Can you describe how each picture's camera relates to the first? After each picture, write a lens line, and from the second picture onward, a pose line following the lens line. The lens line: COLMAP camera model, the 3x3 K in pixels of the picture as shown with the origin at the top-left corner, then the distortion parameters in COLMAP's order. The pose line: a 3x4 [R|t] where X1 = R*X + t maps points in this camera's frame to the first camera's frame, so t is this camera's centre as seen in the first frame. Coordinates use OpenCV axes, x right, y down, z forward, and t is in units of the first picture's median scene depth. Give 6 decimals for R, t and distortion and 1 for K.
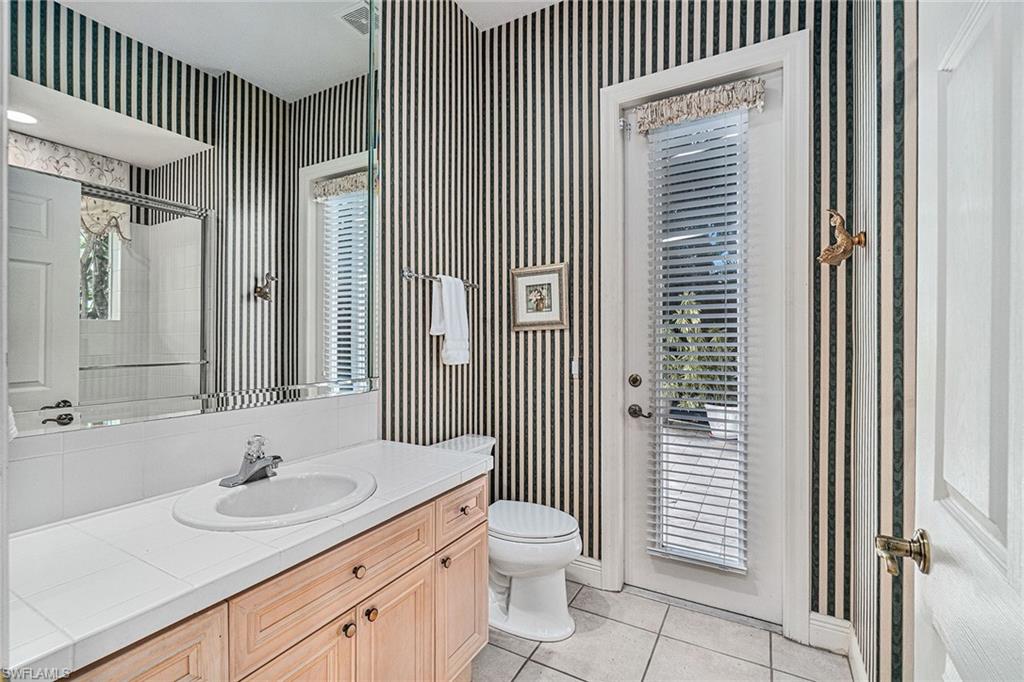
lens RADIAL K [[453.0, 0, 513.0], [0, 453.0, 338.4], [0, 0, 1]] dist [-0.003093, -0.000725]
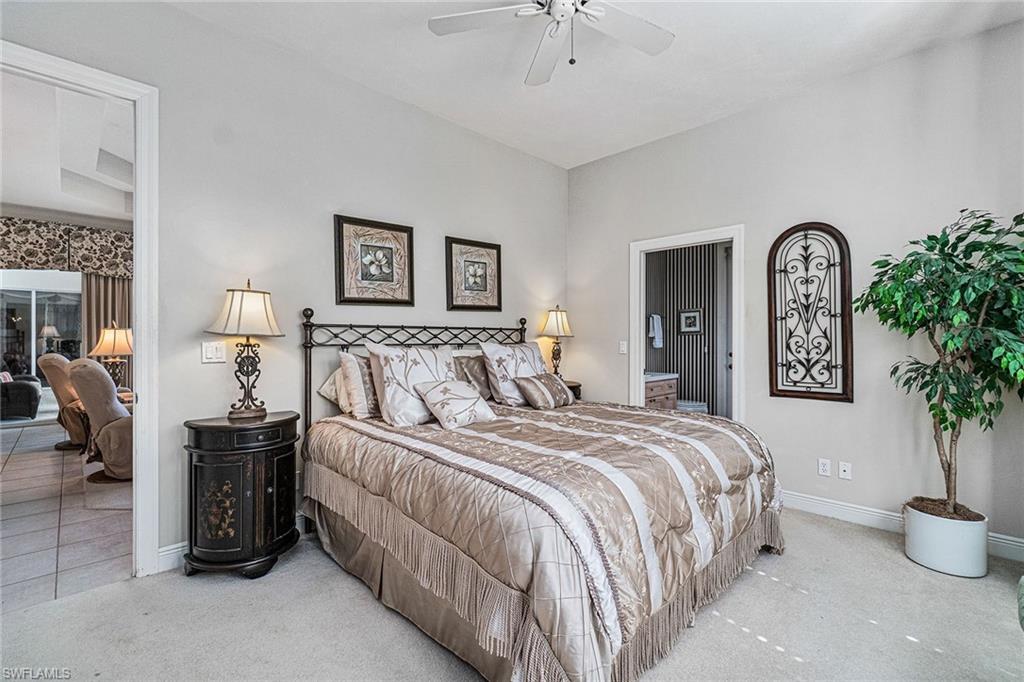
lens RADIAL K [[453.0, 0, 512.8], [0, 453.0, 338.7], [0, 0, 1]] dist [-0.003093, -0.000725]
pose [[0.962022, -0.002709, -0.272959, -0.221000], [0.002581, 0.999996, -0.000829, 0.004011], [0.272960, 0.000093, 0.962025, -1.806537]]
